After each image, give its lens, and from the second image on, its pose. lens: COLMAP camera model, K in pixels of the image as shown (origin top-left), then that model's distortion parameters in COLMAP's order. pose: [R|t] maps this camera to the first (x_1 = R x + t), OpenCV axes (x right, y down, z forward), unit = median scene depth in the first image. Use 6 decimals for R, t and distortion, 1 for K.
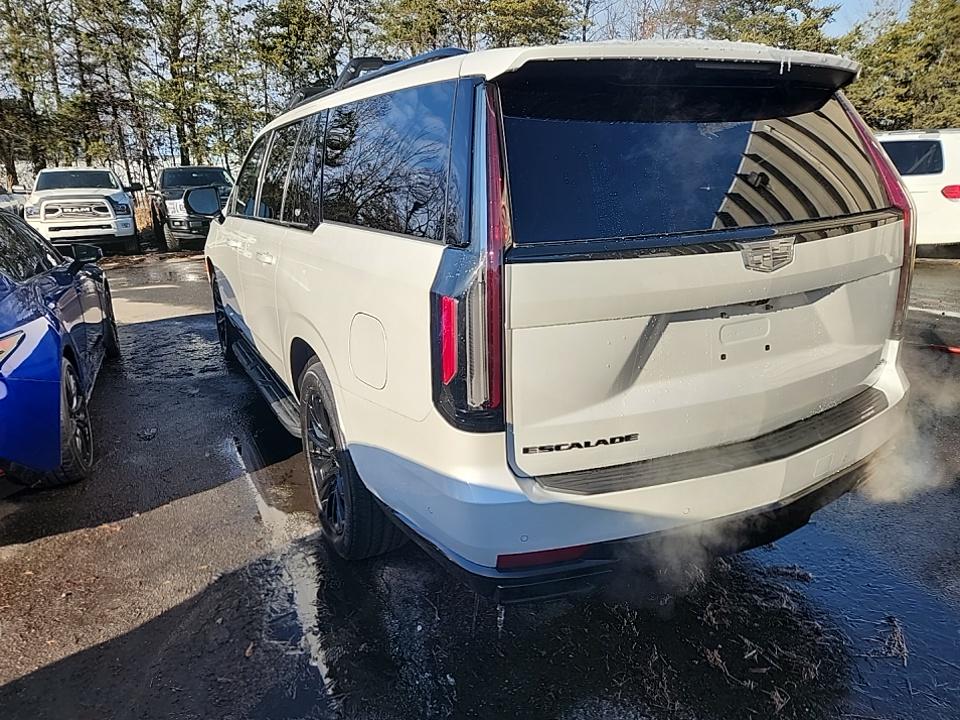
lens RADIAL K [[642.1, 0, 479.0], [0, 642.1, 368.2], [0, 0, 1]] dist [0.068630, -0.054424]
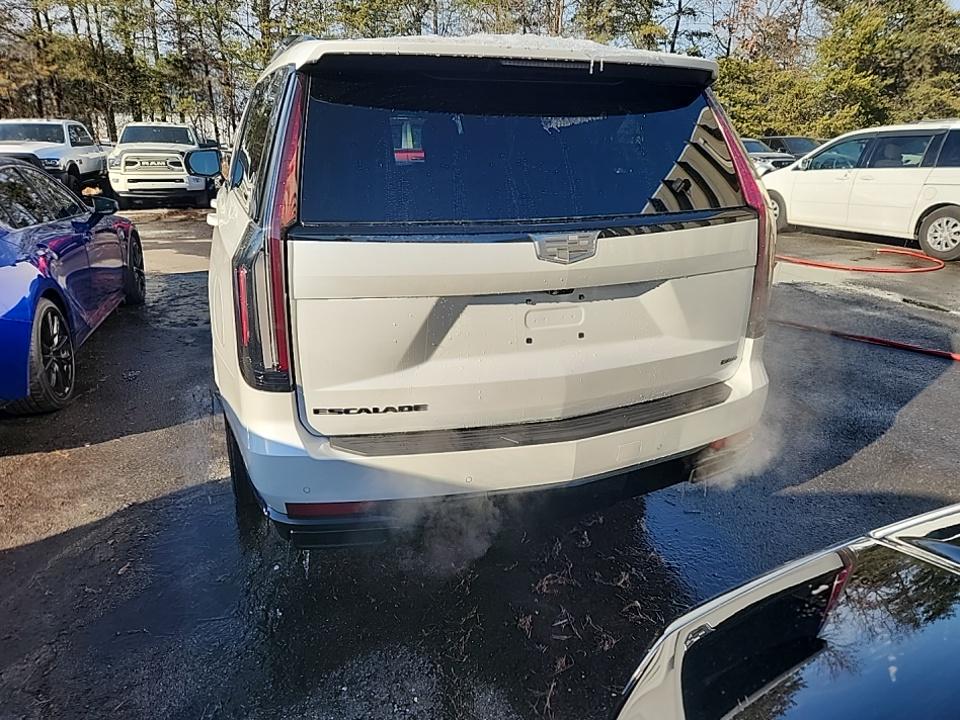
lens RADIAL K [[641.9, 0, 480.0], [0, 641.9, 360.0], [0, 0, 1]] dist [0.088281, -0.089998]
pose [[0.991391, 0.077067, -0.105852, 0.354324], [-0.073531, 0.996609, 0.036916, -0.016309], [0.108338, -0.028815, 0.993696, -0.051330]]
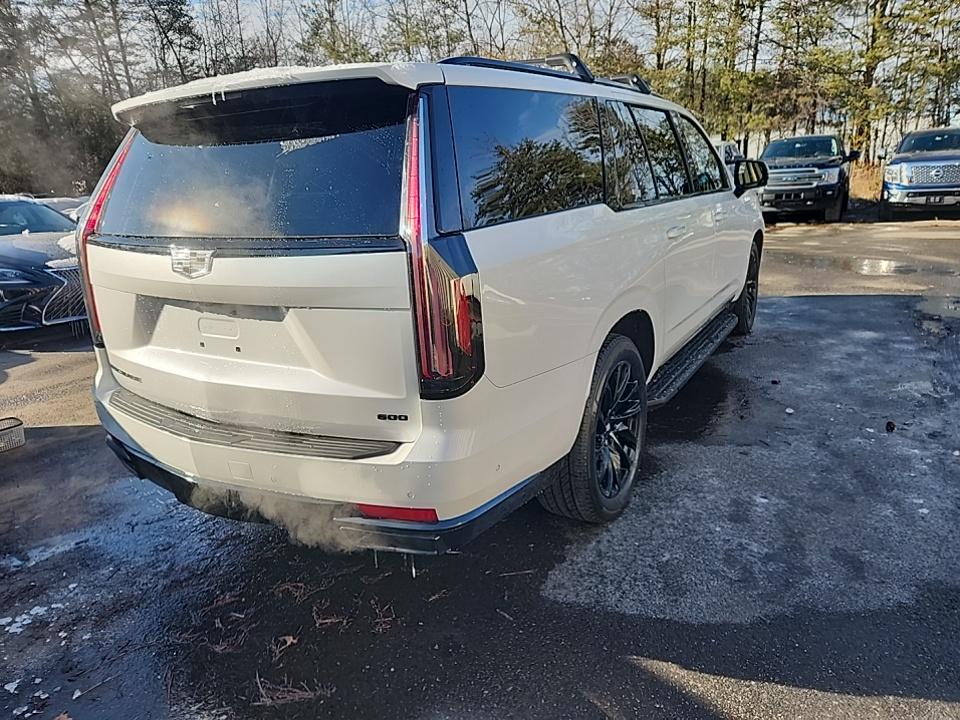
lens RADIAL K [[641.9, 0, 480.0], [0, 641.9, 360.0], [0, 0, 1]] dist [0.088281, -0.089998]
pose [[0.531431, 0.242780, -0.811566, 1.404627], [-0.212285, 0.965648, 0.149865, -0.239720], [0.820071, 0.092641, 0.564714, 0.642608]]
